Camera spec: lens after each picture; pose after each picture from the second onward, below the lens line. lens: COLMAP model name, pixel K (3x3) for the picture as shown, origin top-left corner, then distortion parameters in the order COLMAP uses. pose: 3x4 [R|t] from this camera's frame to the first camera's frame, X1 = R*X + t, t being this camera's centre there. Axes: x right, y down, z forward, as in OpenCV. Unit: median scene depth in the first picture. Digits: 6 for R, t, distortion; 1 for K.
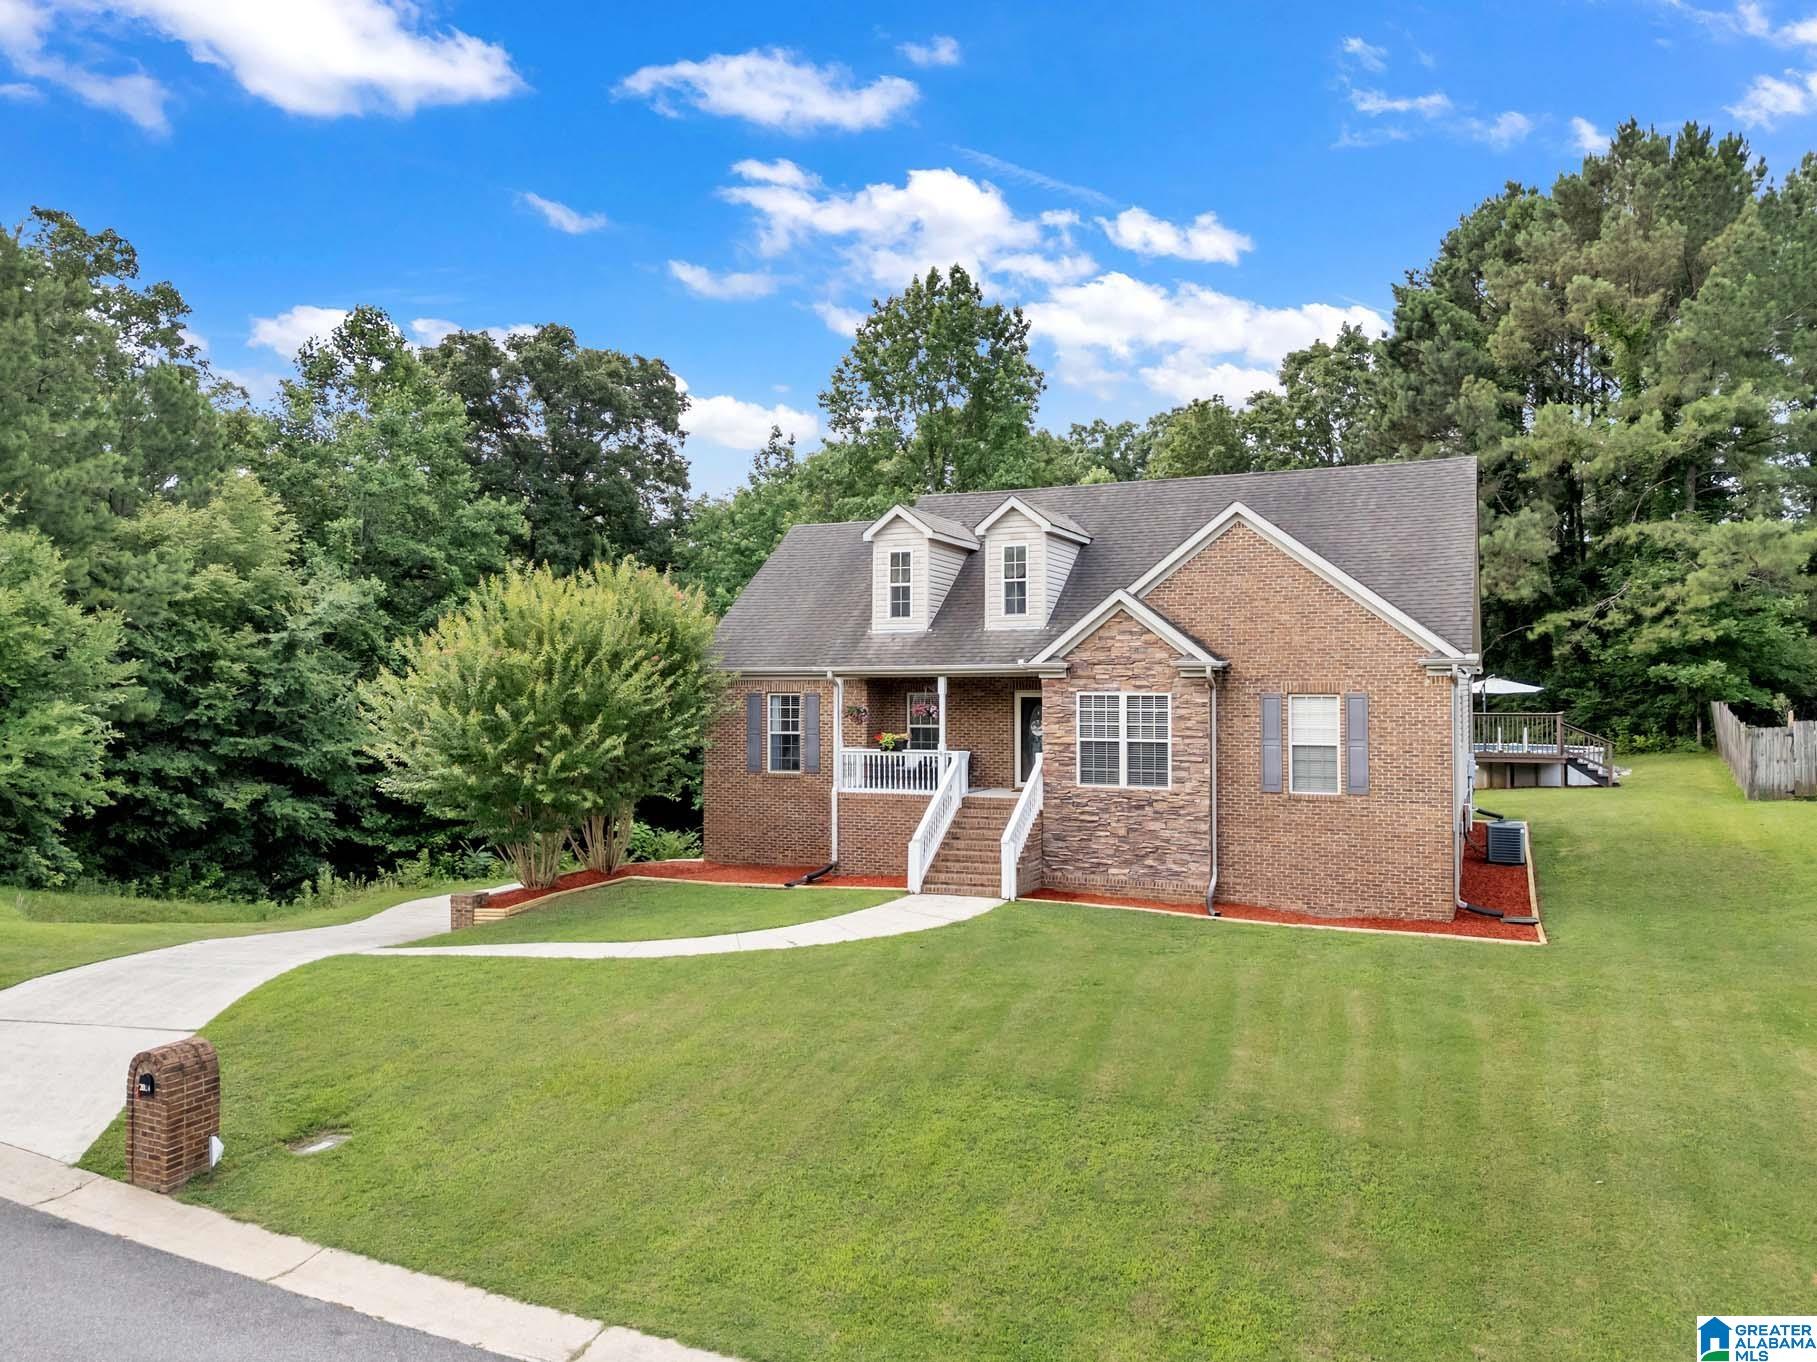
lens RADIAL K [[1327.2, 0, 908.5], [0, 1327.2, 681.0], [0, 0, 1]] dist [0.088798, -0.089921]
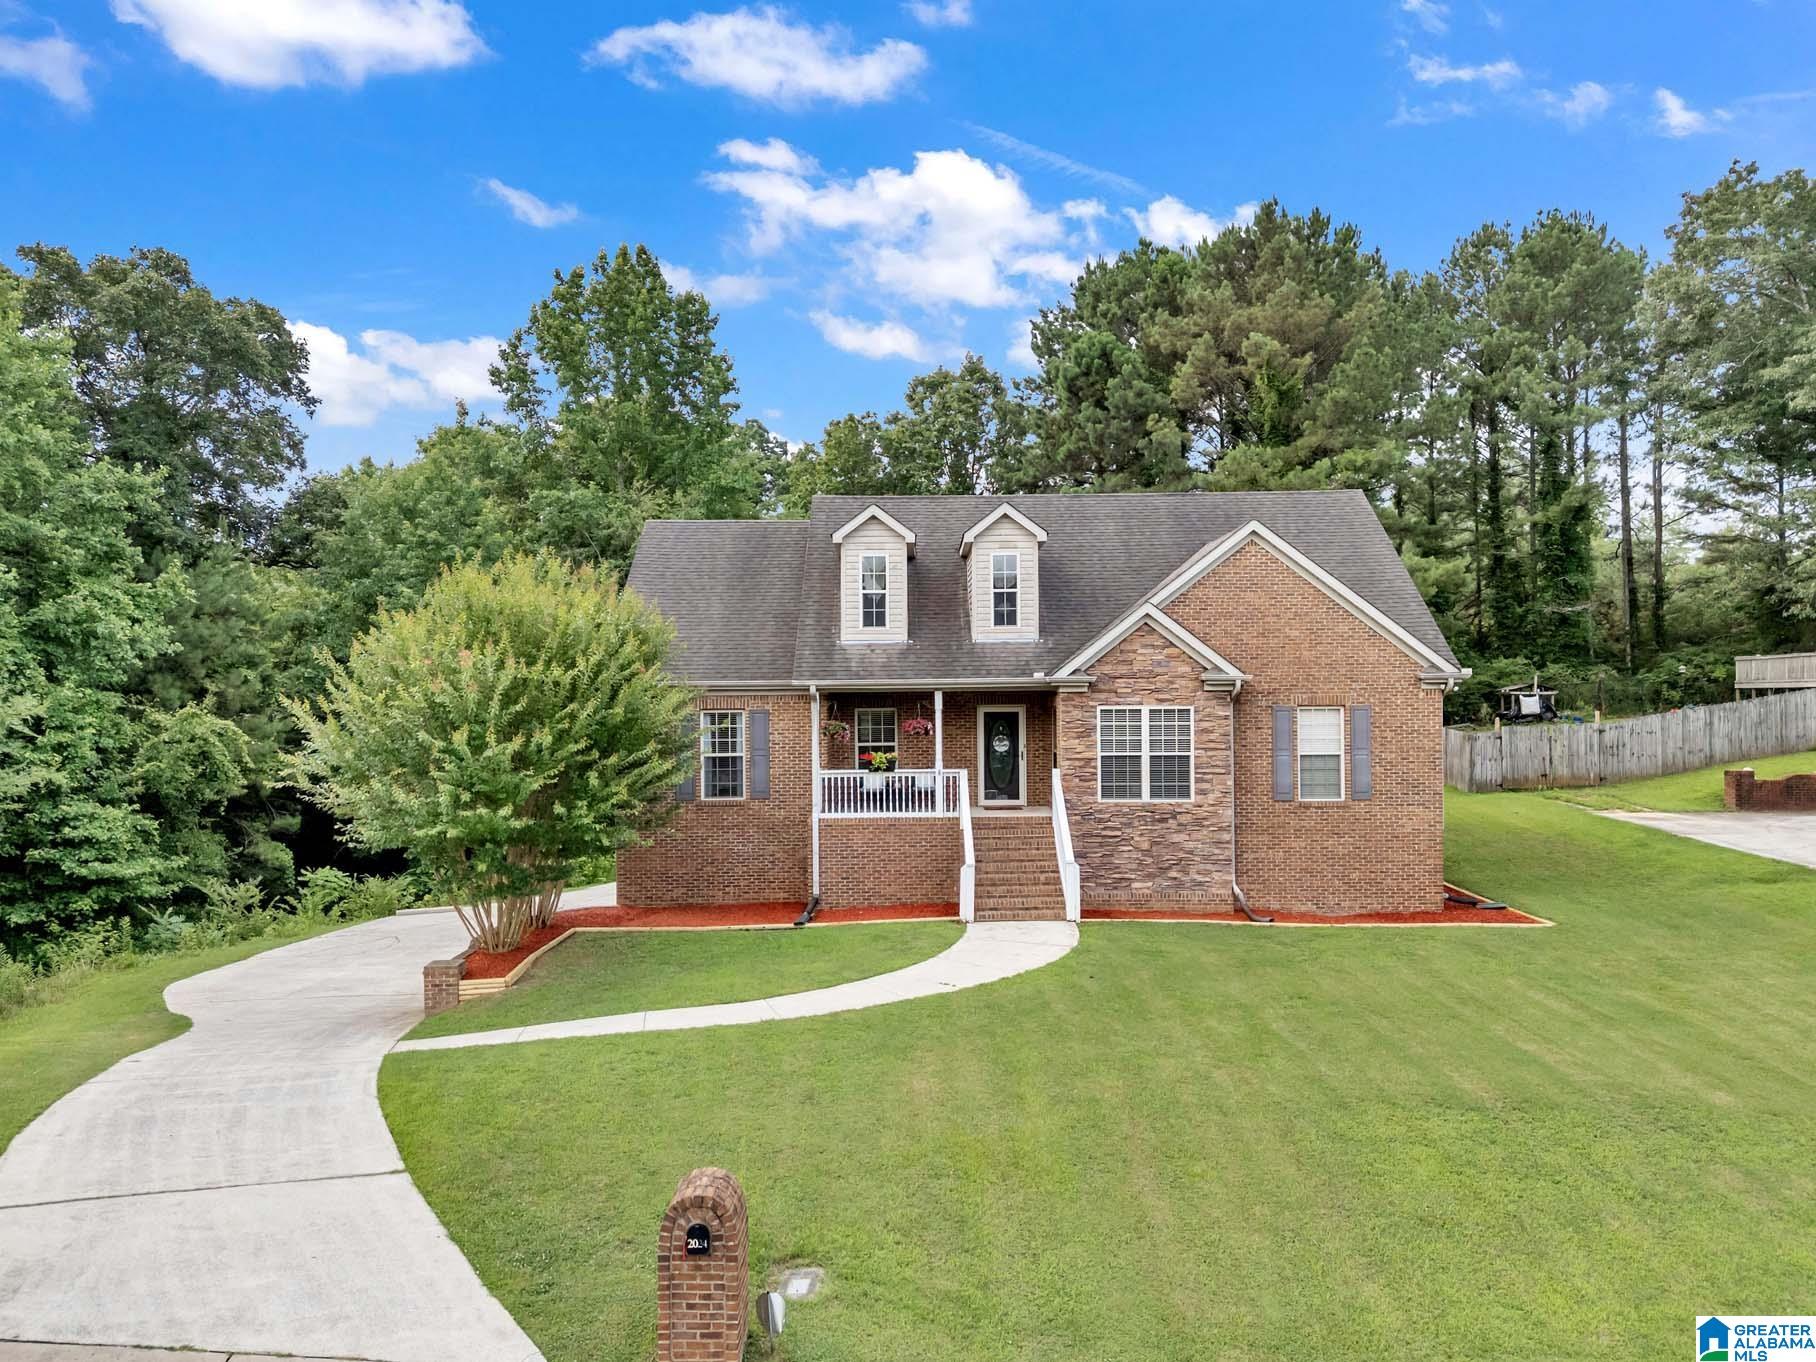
lens RADIAL K [[1346.7, 0, 922.2], [0, 1346.7, 709.5], [0, 0, 1]] dist [0.099776, -0.118056]
pose [[0.912144, -0.008384, 0.409784, -0.401666], [0.004418, 0.999934, 0.010625, -0.000382], [-0.409846, -0.007881, 0.912121, 0.142288]]
